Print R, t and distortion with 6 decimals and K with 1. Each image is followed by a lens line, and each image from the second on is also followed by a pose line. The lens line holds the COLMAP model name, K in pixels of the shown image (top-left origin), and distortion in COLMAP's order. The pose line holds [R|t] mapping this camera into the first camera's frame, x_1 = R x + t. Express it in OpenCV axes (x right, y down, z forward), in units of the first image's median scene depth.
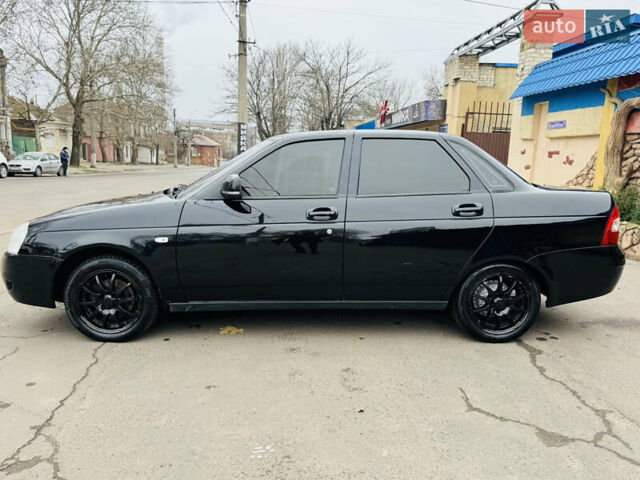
lens RADIAL K [[496.1, 0, 316.1], [0, 496.1, 240.2], [0, 0, 1]] dist [0.013889, -0.007119]
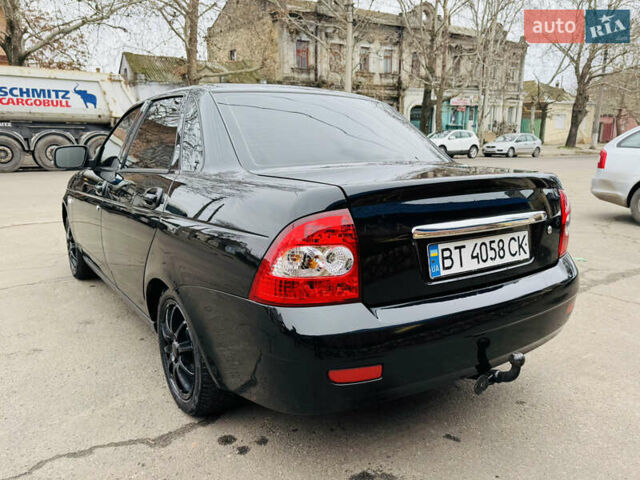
lens RADIAL K [[497.8, 0, 320.0], [0, 497.8, 240.0], [0, 0, 1]] dist [0.072097, -0.103490]
pose [[0.525368, 0.149982, -0.837553, 0.139296], [-0.122822, 0.987401, 0.099774, -0.013878], [0.841964, 0.050452, 0.537169, 0.112833]]
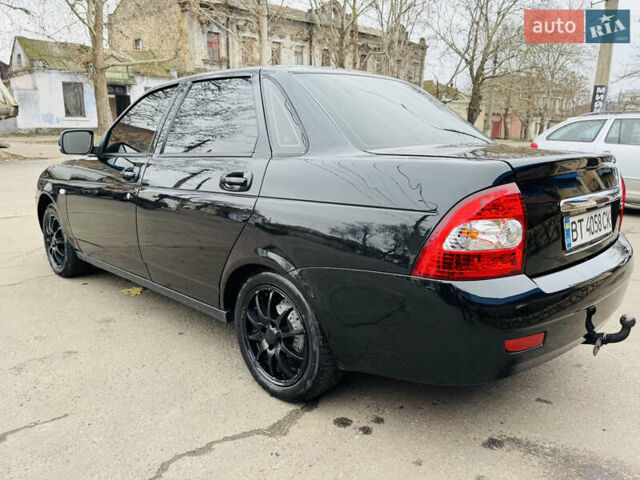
lens RADIAL K [[496.1, 0, 316.1], [0, 496.1, 240.2], [0, 0, 1]] dist [0.013889, -0.007119]
pose [[0.673098, 0.141256, -0.725938, 0.118572], [-0.110731, 0.989774, 0.089923, -0.007560], [0.731217, 0.019857, 0.681856, 0.086568]]
